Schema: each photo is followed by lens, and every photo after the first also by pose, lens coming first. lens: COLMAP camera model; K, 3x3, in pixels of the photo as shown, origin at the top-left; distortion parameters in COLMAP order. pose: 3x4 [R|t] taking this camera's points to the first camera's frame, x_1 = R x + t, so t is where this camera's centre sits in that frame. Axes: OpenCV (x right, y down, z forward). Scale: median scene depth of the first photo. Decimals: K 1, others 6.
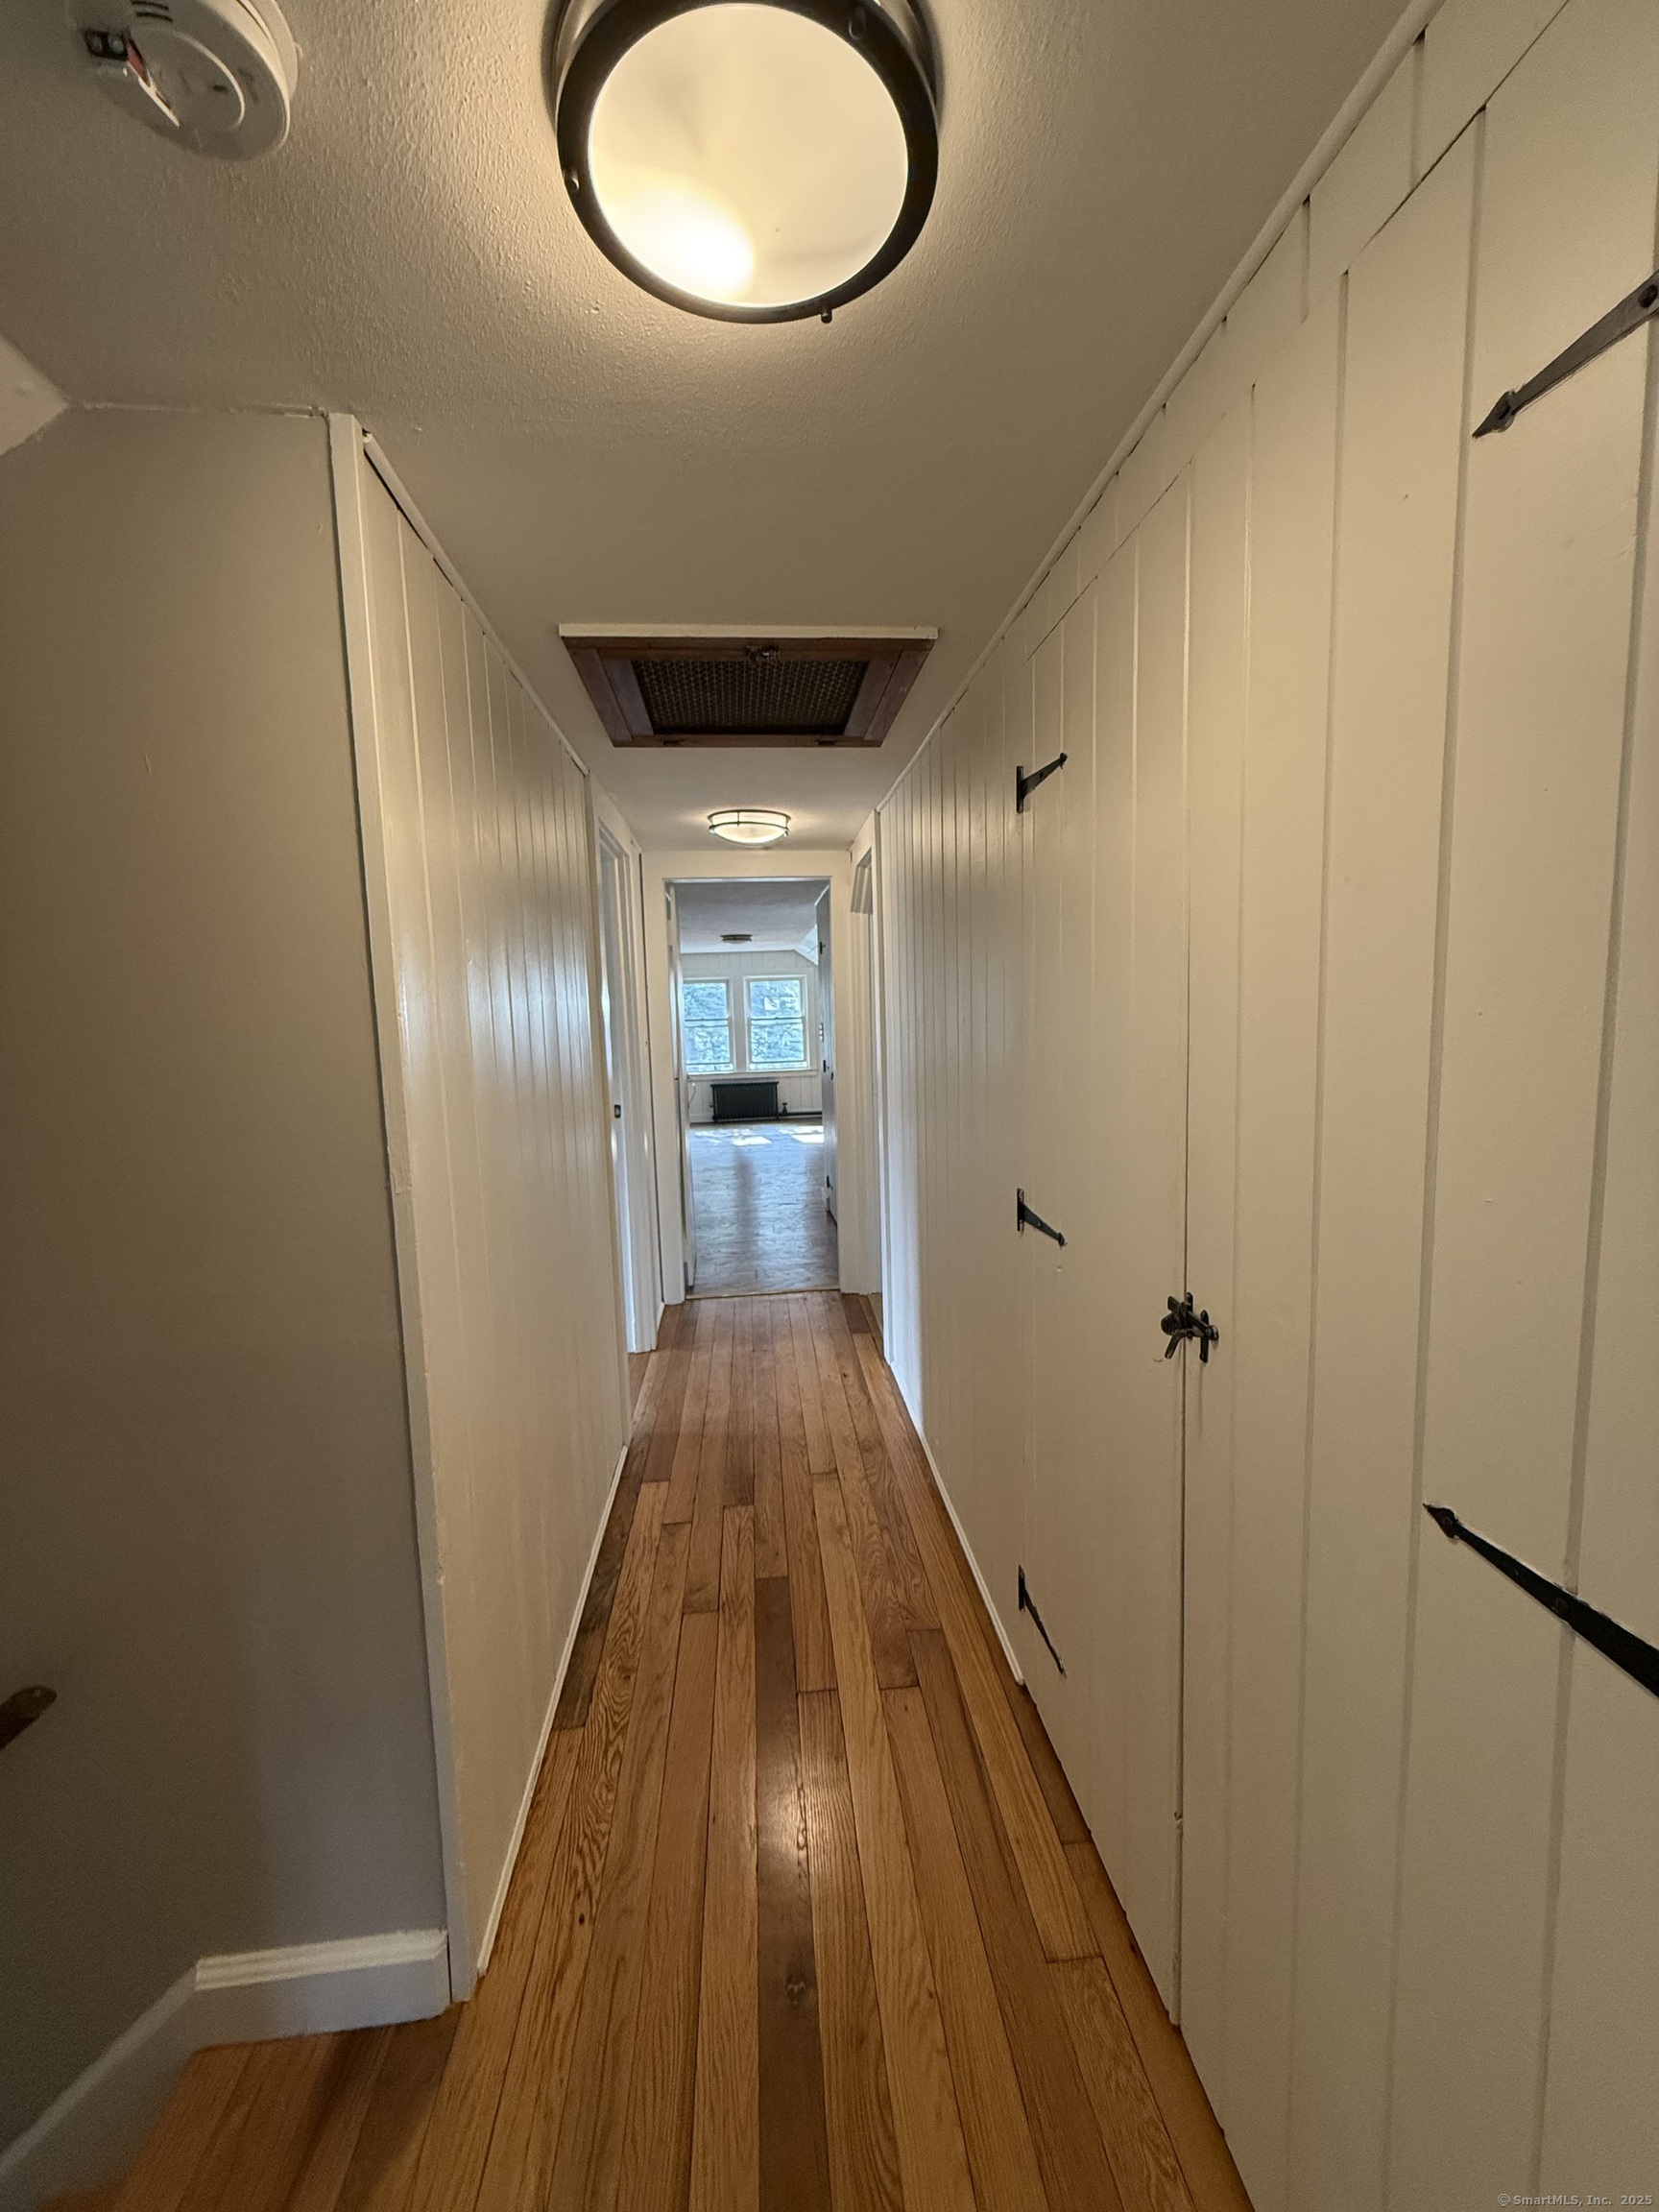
lens RADIAL K [[890.8, 0, 830.9], [0, 890.8, 1102.6], [0, 0, 1]] dist [-0.003052, -0.000537]
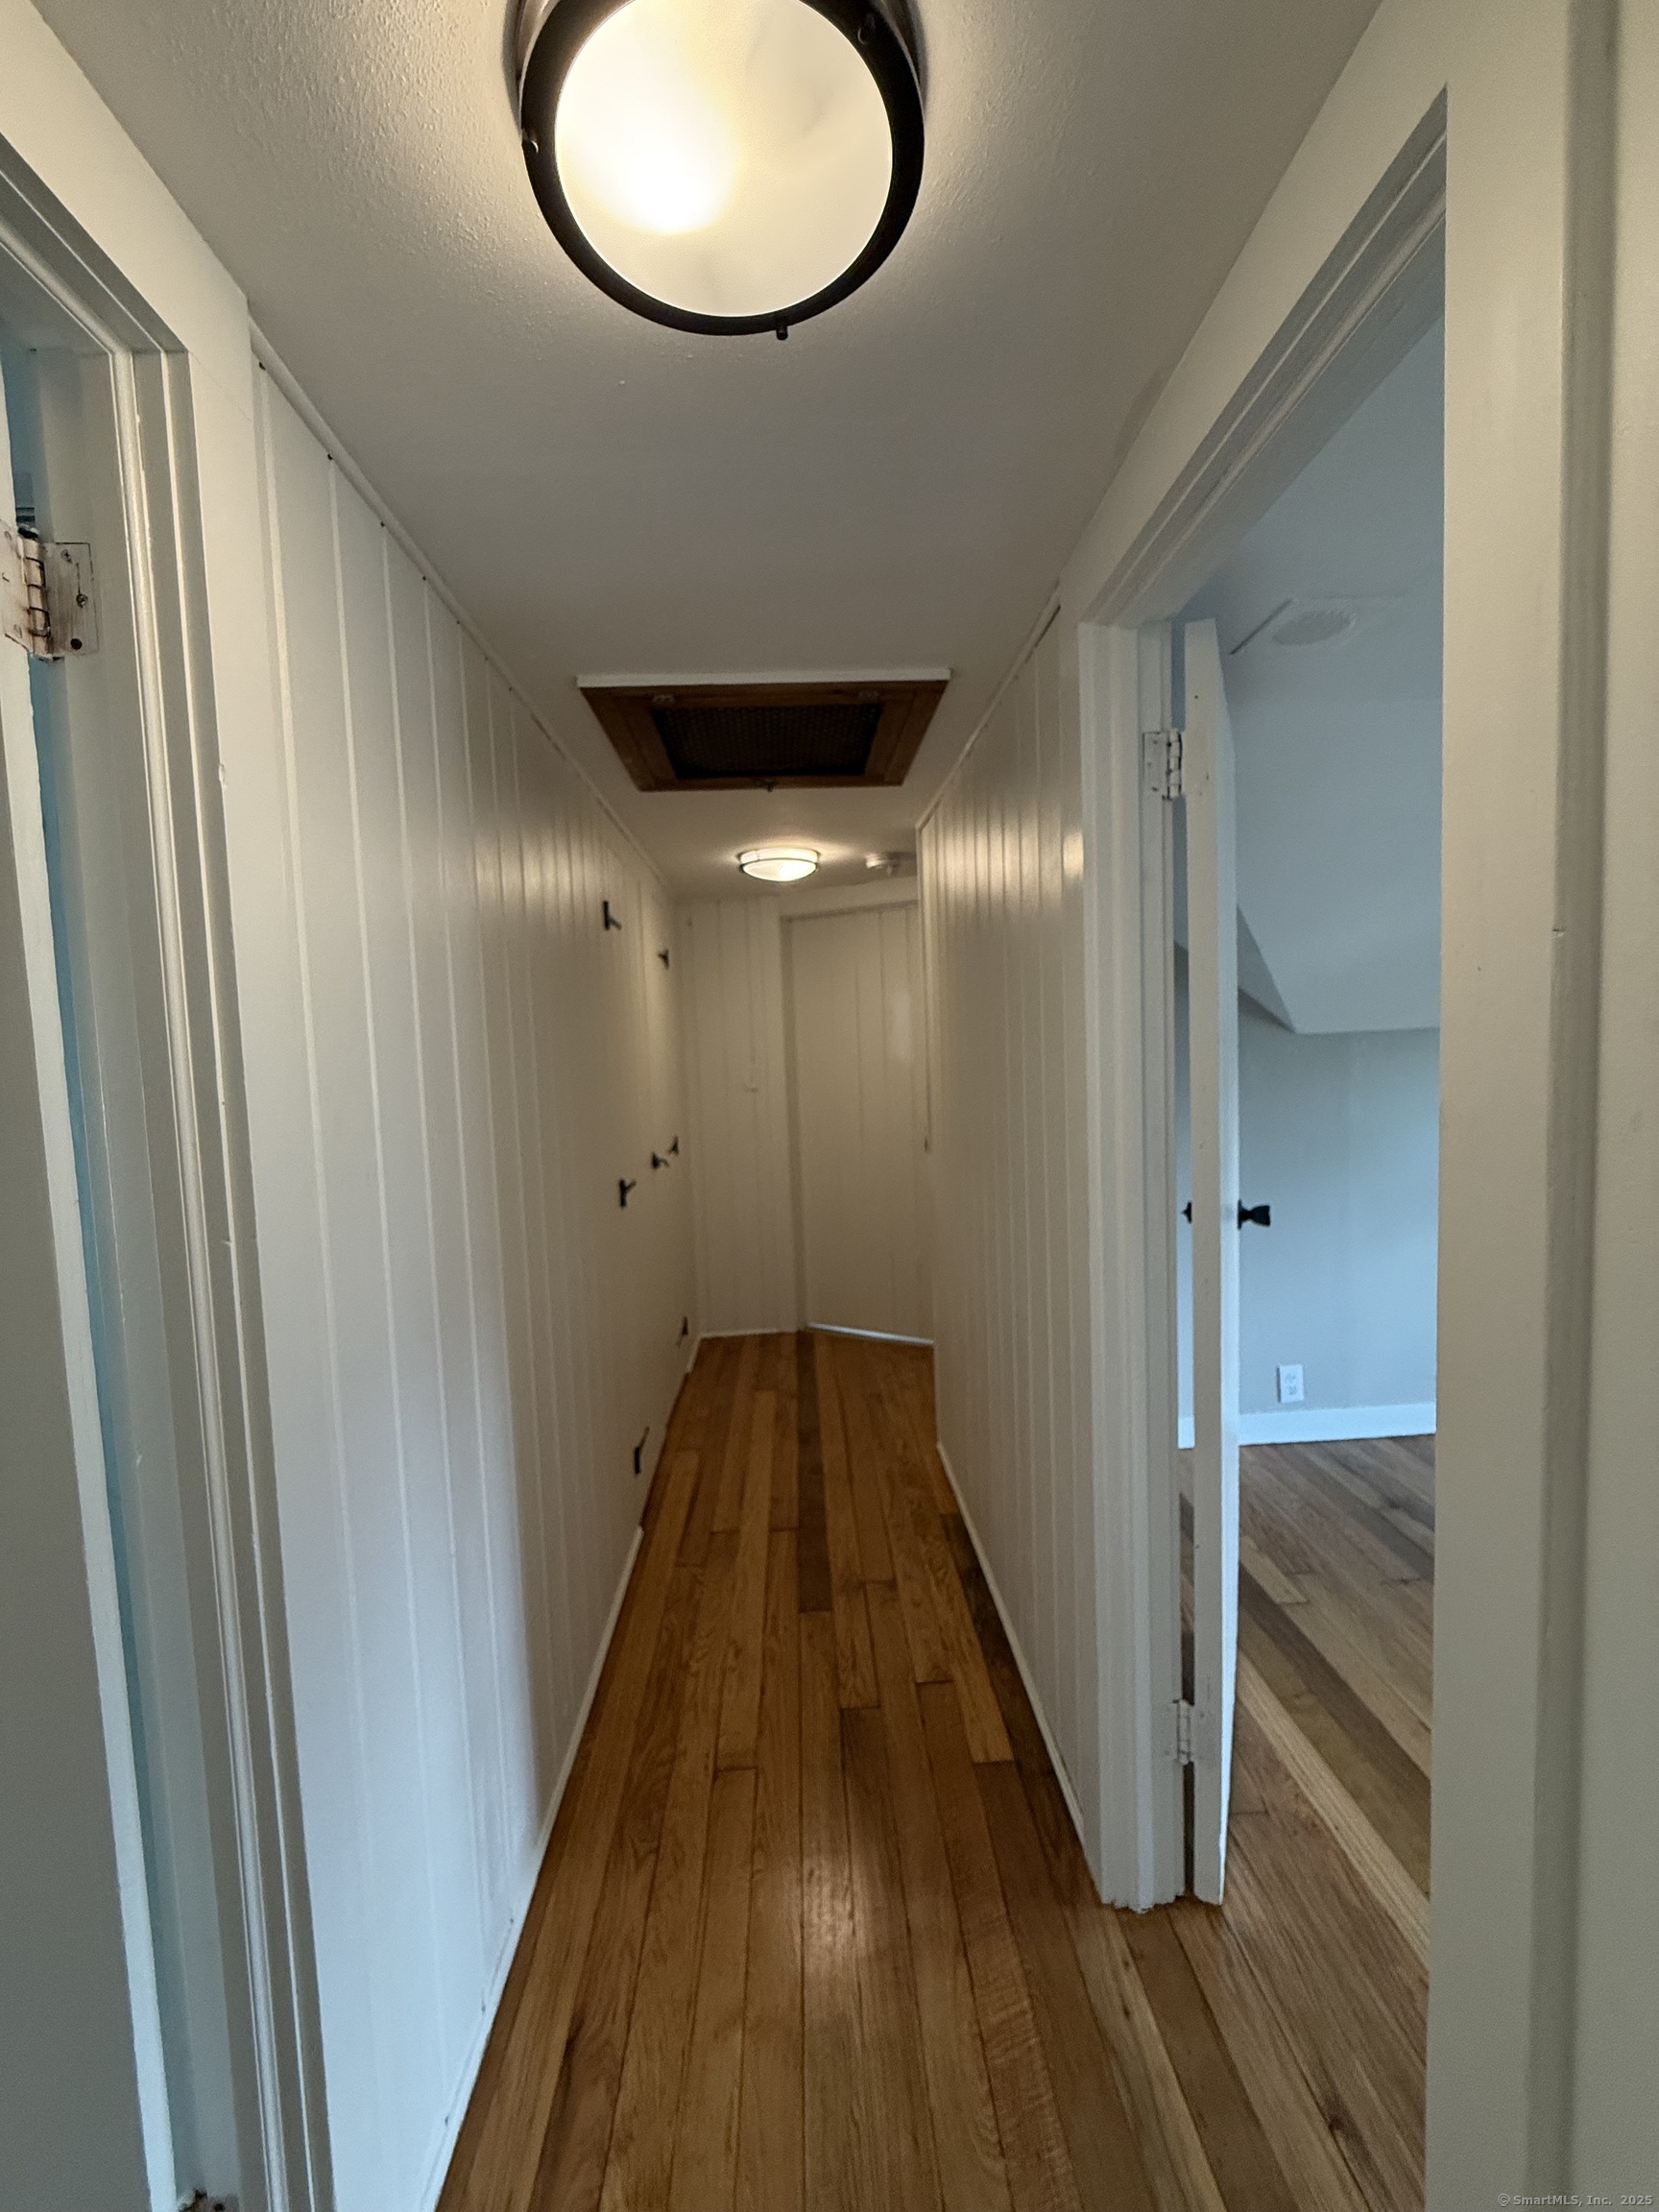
lens RADIAL K [[890.8, 0, 830.9], [0, 890.8, 1102.6], [0, 0, 1]] dist [-0.003052, -0.000537]
pose [[-0.997077, 0.056644, 0.051279, -0.171556], [0.064783, 0.982560, 0.174294, -0.209204], [-0.040512, 0.177106, -0.983358, 1.928733]]
